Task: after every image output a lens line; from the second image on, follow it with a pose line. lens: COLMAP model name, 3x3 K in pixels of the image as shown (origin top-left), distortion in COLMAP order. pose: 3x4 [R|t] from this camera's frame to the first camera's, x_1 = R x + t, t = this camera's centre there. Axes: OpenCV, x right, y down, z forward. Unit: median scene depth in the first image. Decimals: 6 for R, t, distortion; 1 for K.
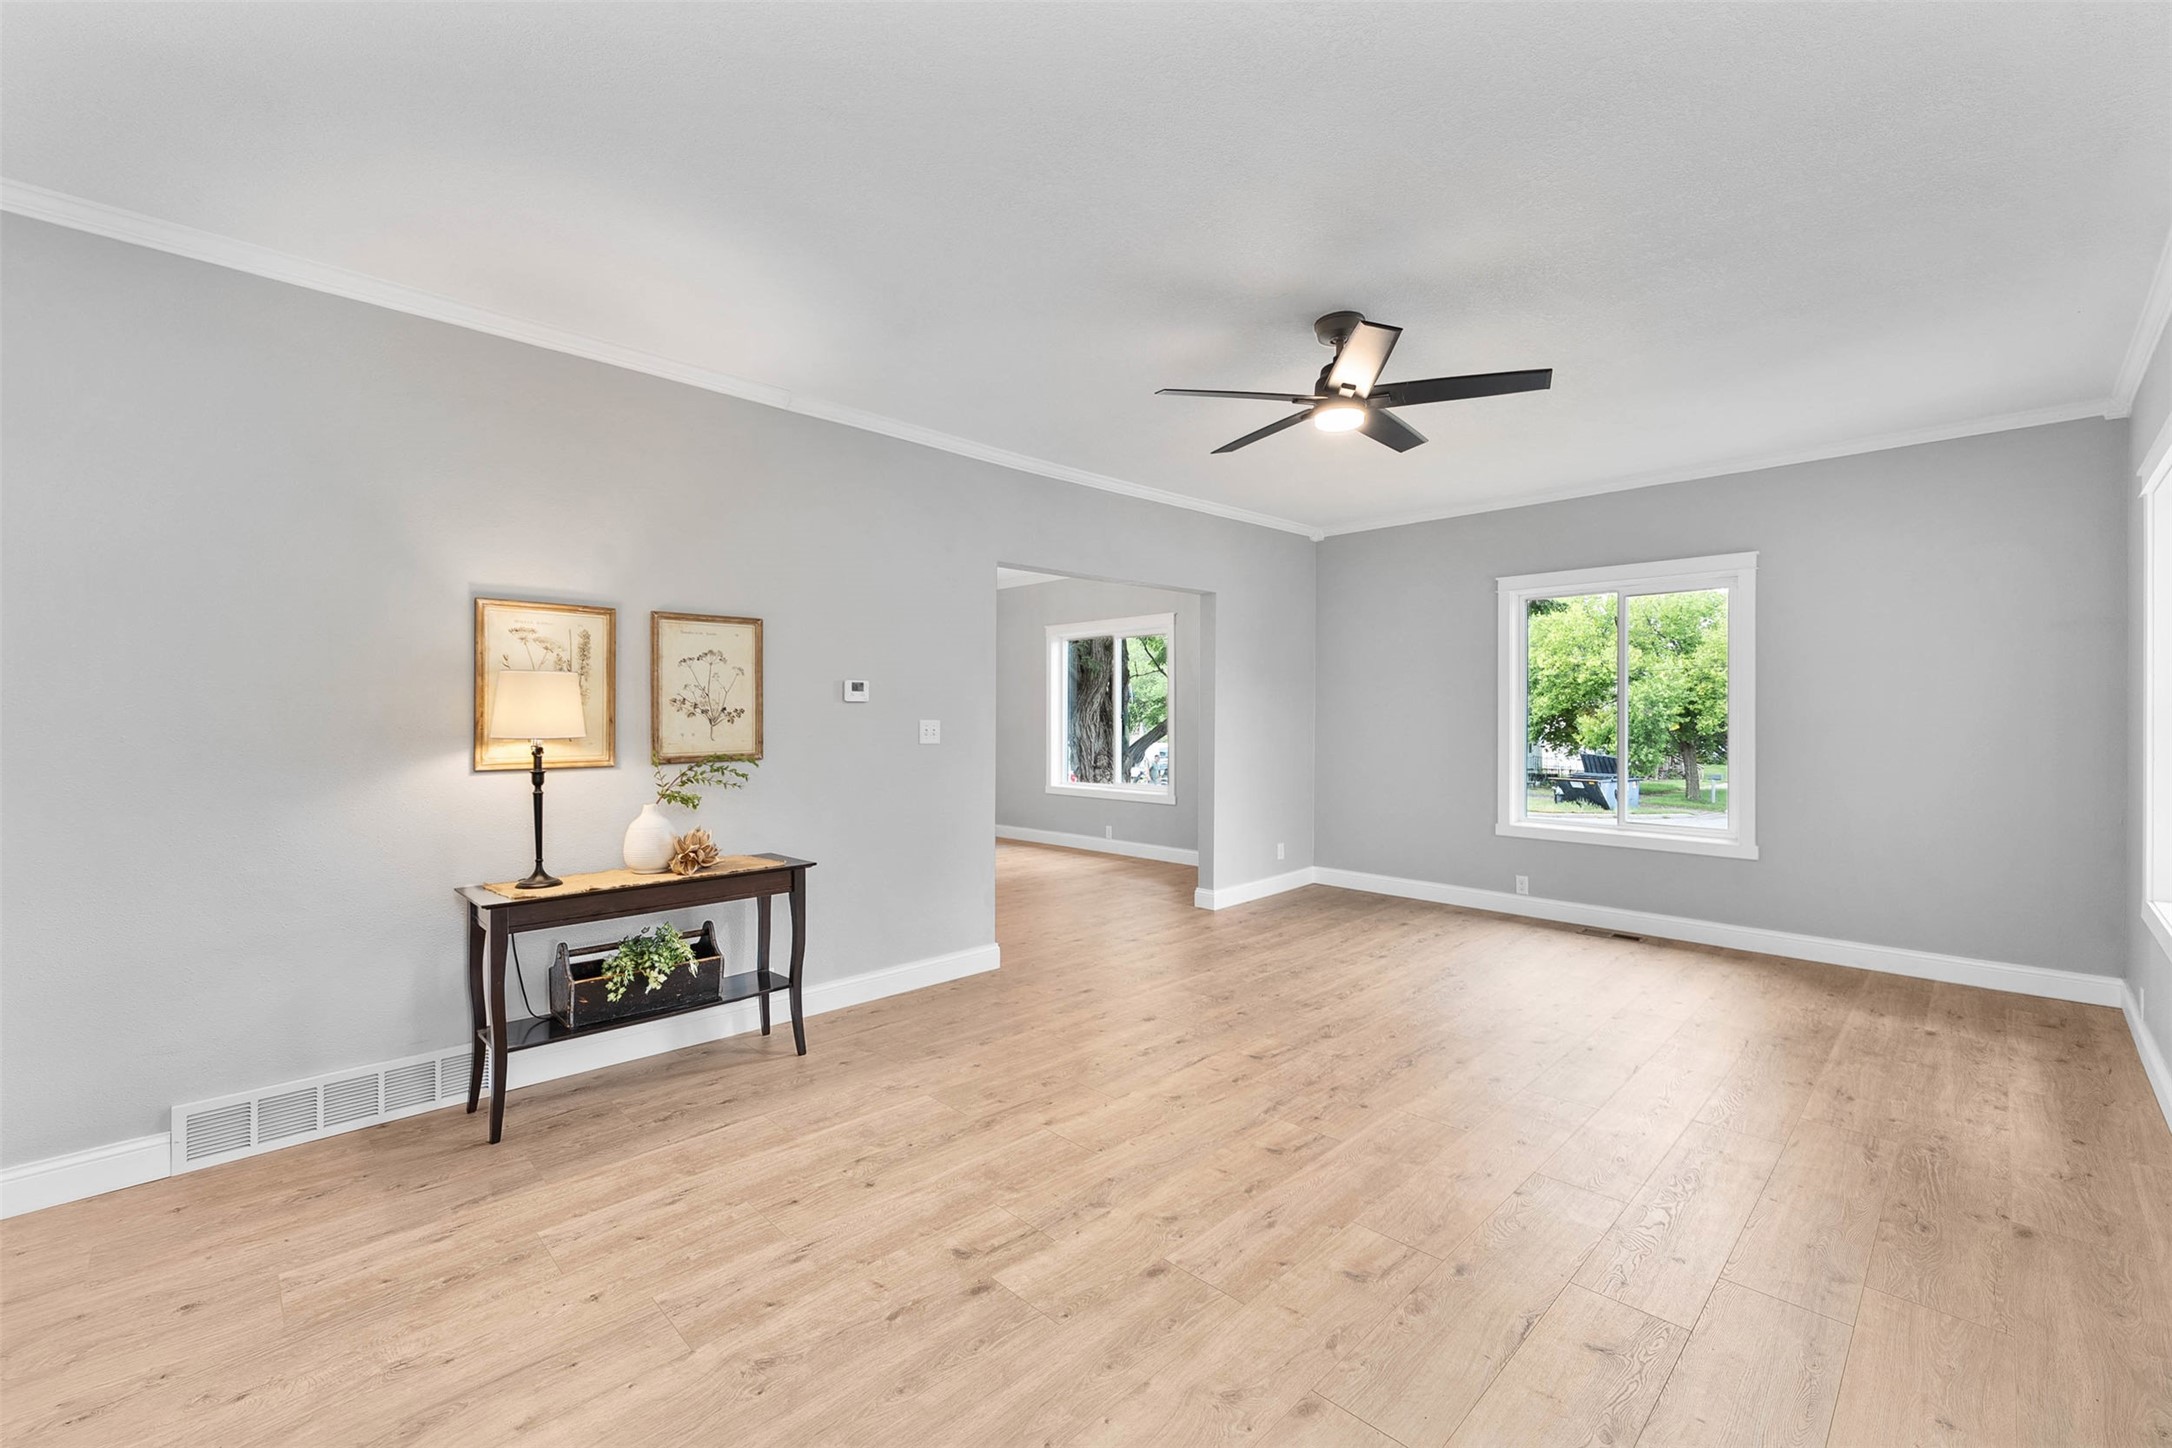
lens RADIAL K [[903.1, 0, 1059.7], [0, 903.1, 705.0], [0, 0, 1]] dist [-0.002795, 0.000395]
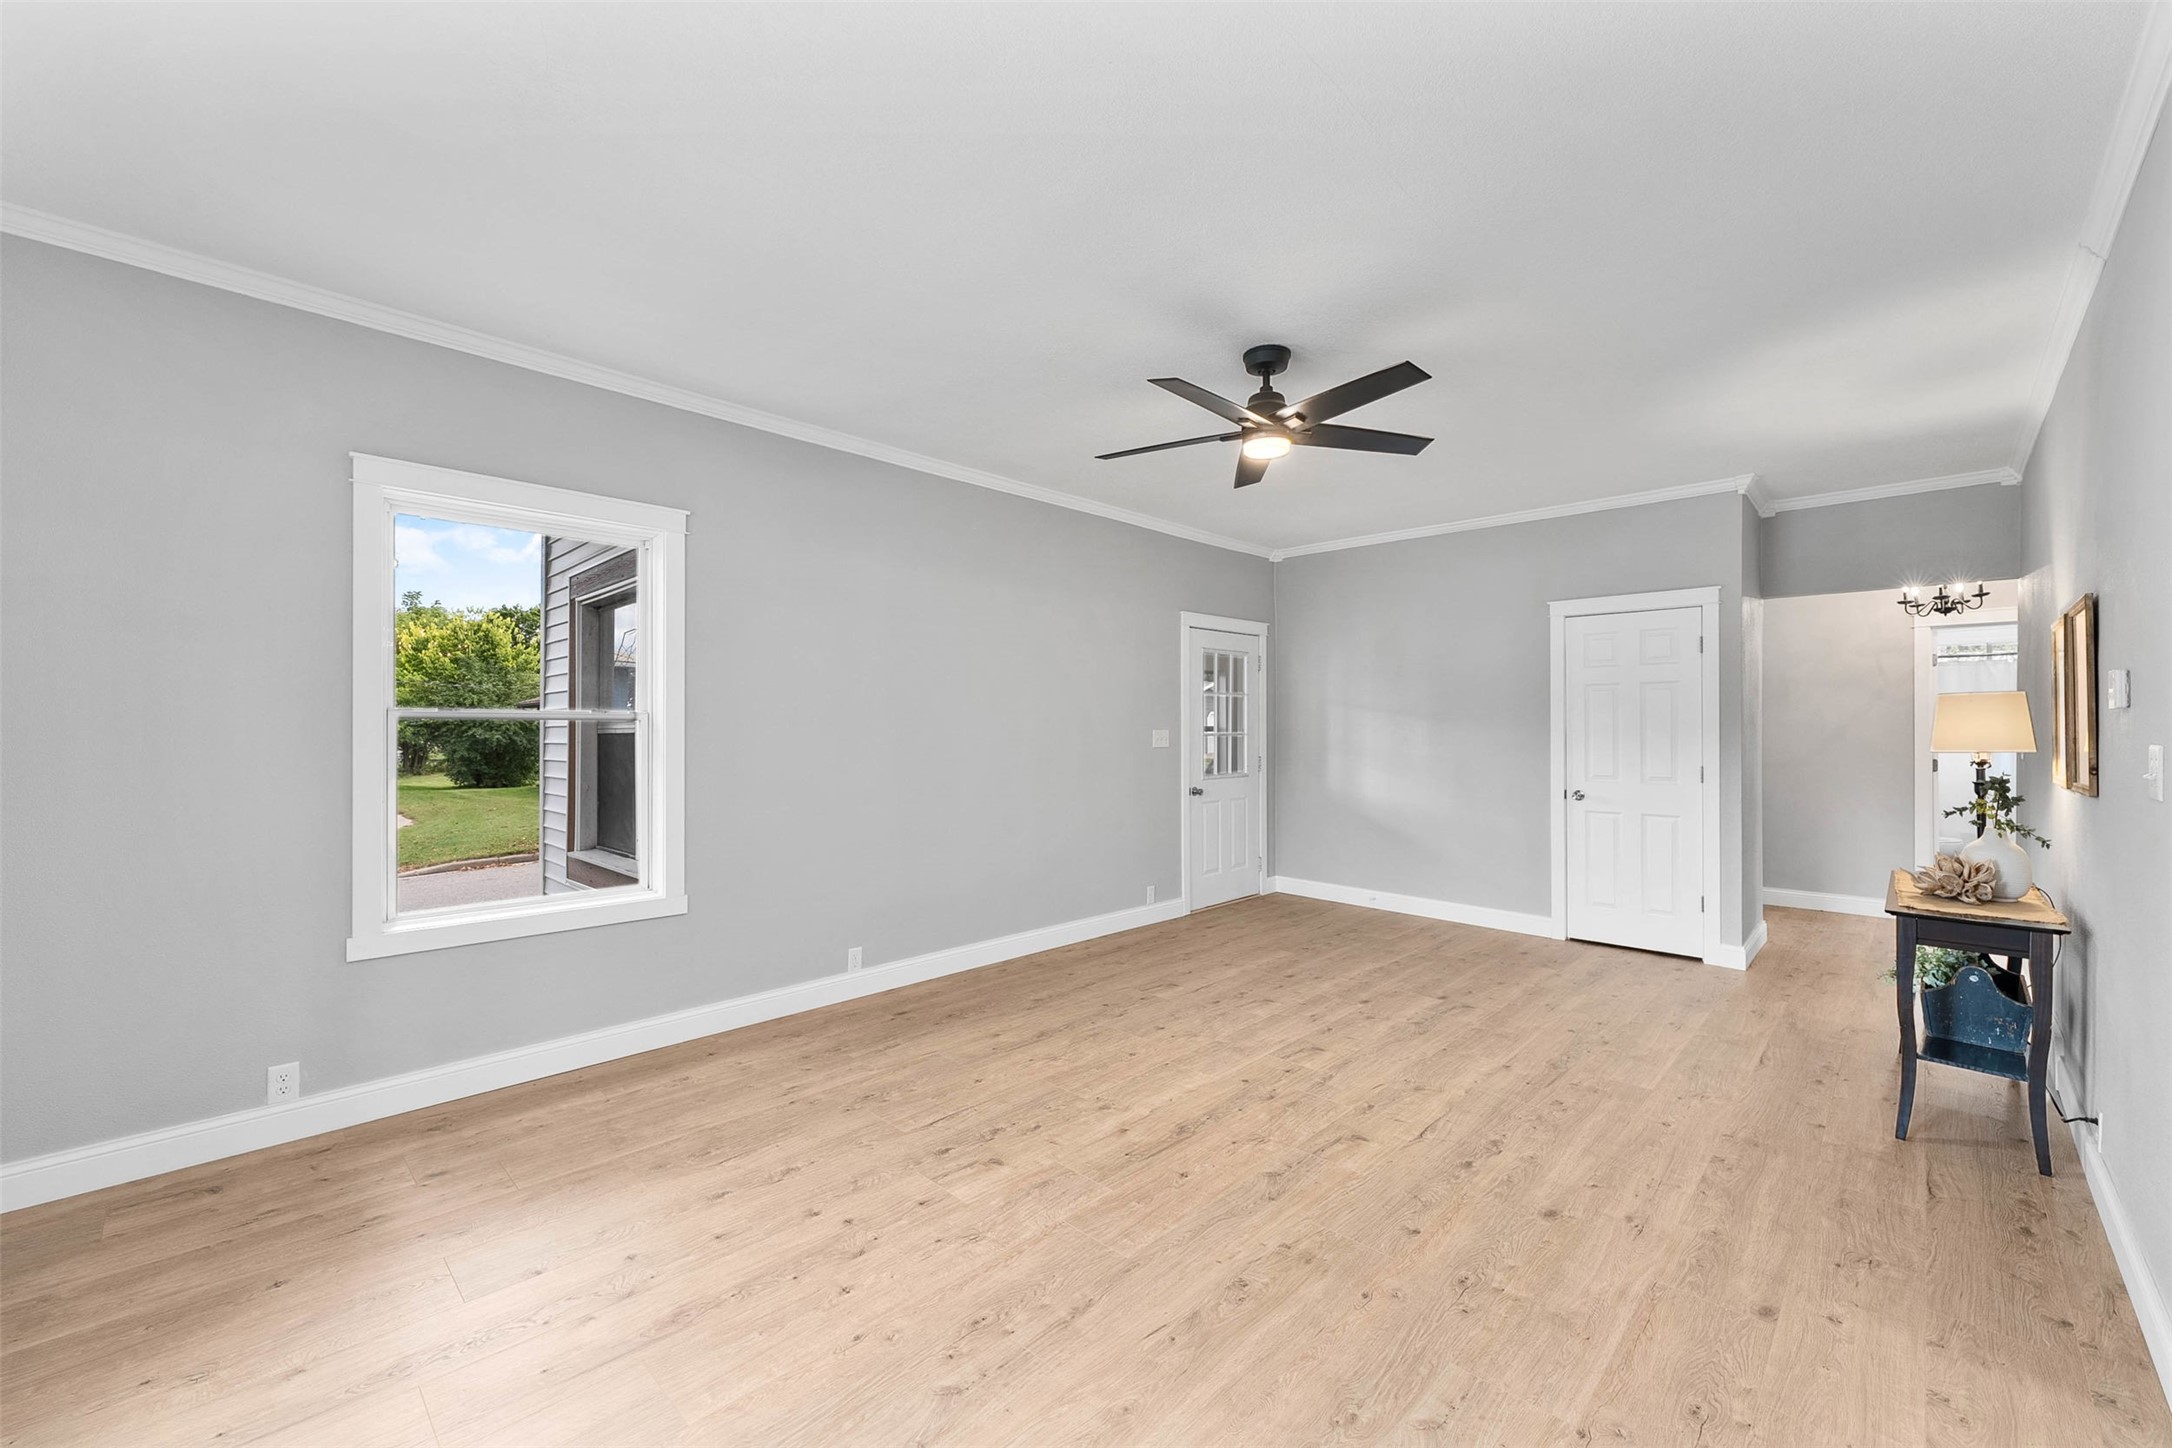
lens RADIAL K [[882.1, 0, 1069.6], [0, 882.1, 724.9], [0, 0, 1]] dist [-0.000090, -0.001080]
pose [[-0.999342, -0.001191, -0.036238, 0.619253], [-0.000723, 0.999916, -0.012930, 0.020470], [0.036250, -0.012896, -0.999260, 2.174187]]
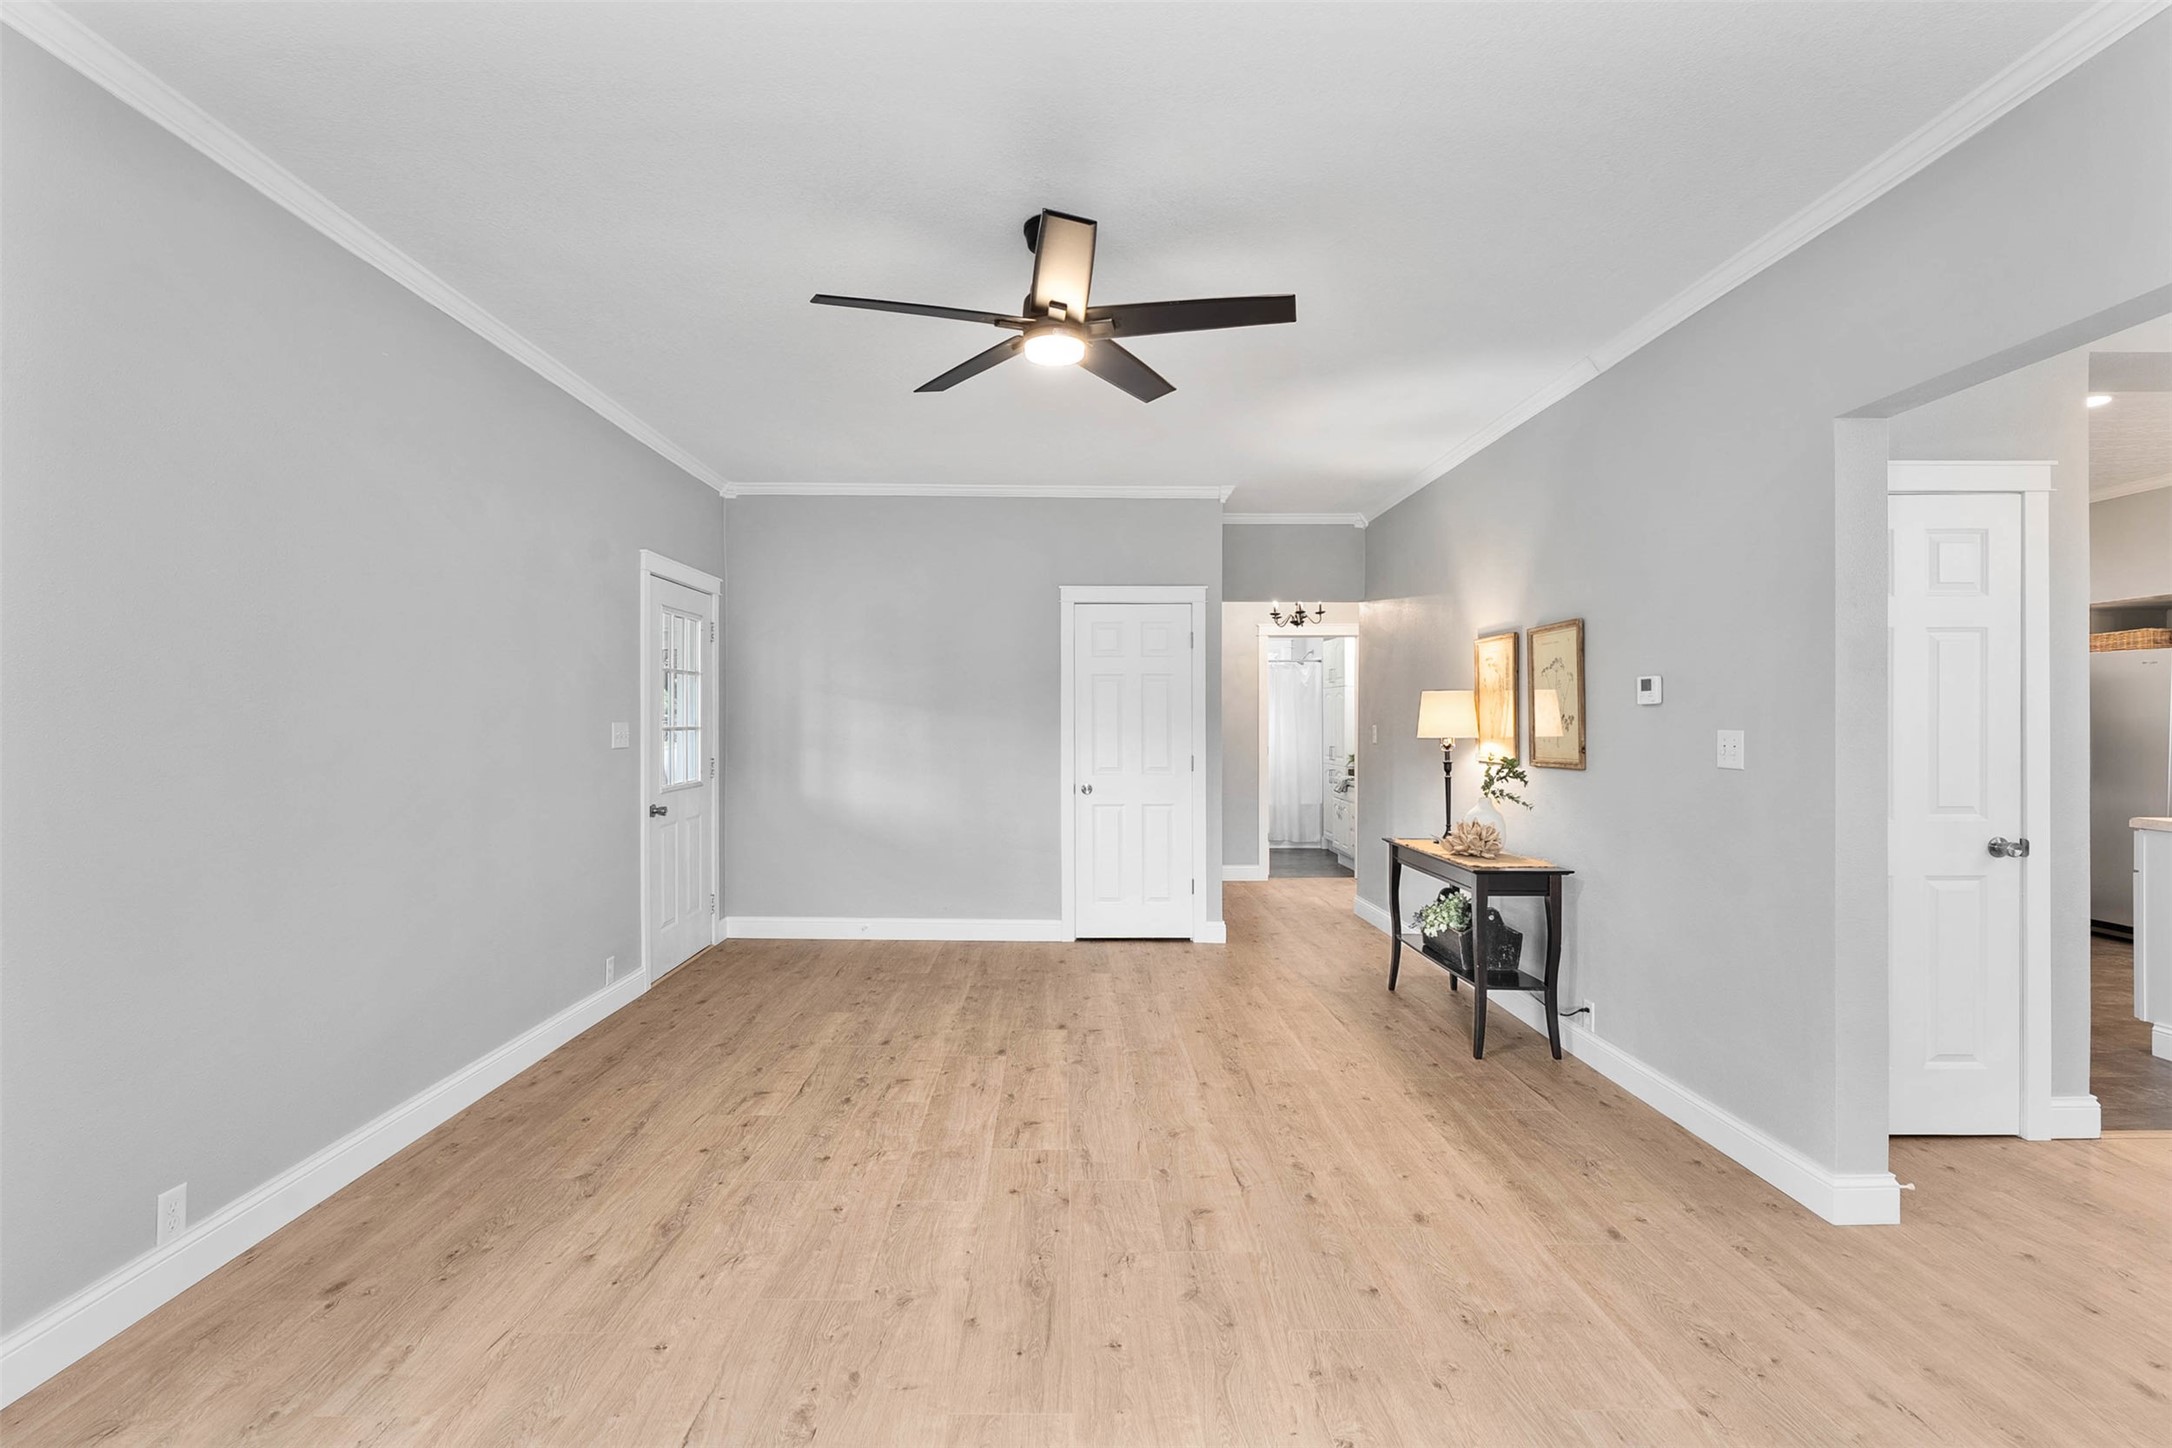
lens RADIAL K [[1033.4, 0, 1099.4], [0, 1033.4, 722.0], [0, 0, 1]] dist [-0.003801, -0.001011]
pose [[-0.665407, 0.000809, -0.746481, 1.036647], [0.007392, 0.999958, -0.005505, 0.018909], [0.746444, -0.009182, -0.665384, 1.767716]]
